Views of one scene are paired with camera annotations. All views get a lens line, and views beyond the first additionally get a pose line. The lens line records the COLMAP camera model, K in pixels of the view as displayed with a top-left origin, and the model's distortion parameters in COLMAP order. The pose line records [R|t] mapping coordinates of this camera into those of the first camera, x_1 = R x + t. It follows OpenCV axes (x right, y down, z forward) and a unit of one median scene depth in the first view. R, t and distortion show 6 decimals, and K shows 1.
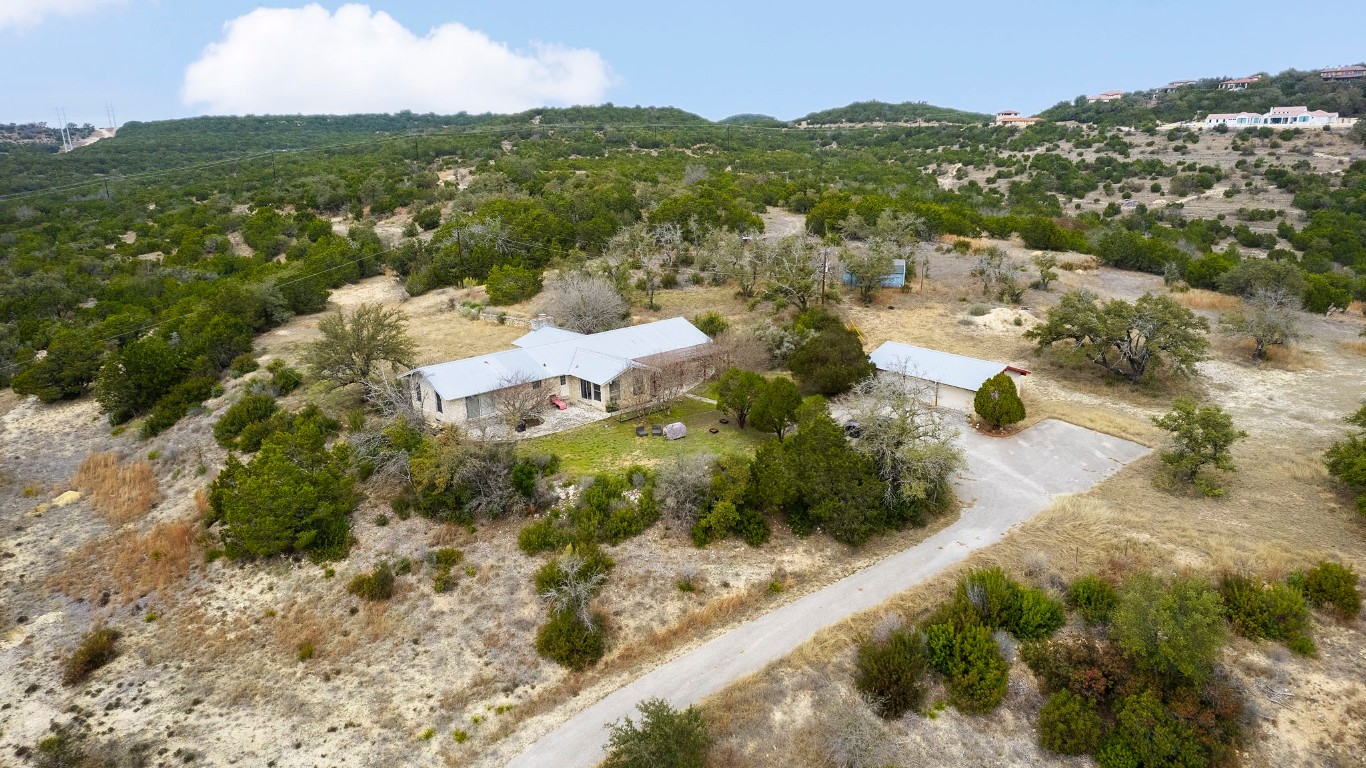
lens RADIAL K [[919.6, 0, 686.6], [0, 919.6, 385.1], [0, 0, 1]] dist [-0.073794, 0.071179]
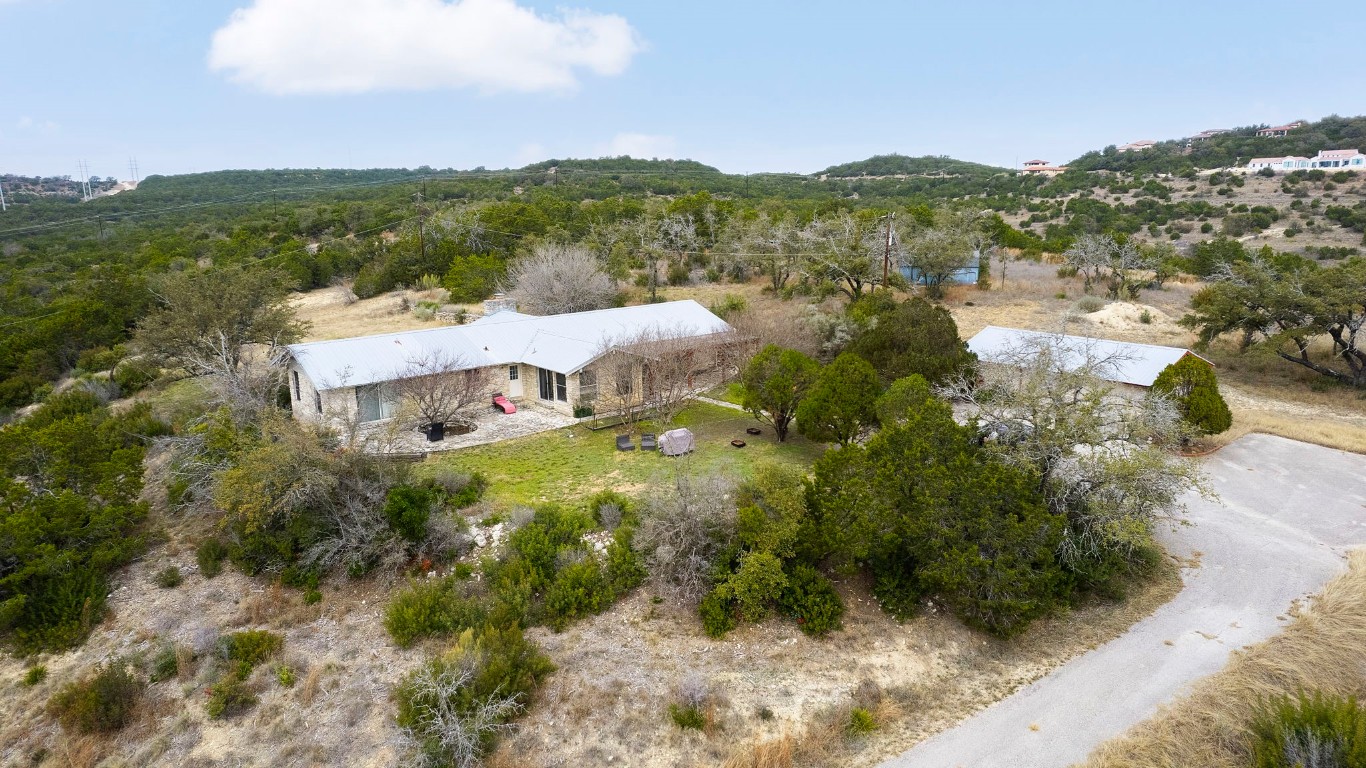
lens RADIAL K [[919.6, 0, 688.7], [0, 919.6, 381.5], [0, 0, 1]] dist [-0.073794, 0.071179]
pose [[0.999836, 0.009029, -0.015670, 0.004123], [-0.010113, 0.997455, -0.070577, 0.045474], [0.014993, 0.070724, 0.997383, 0.317000]]
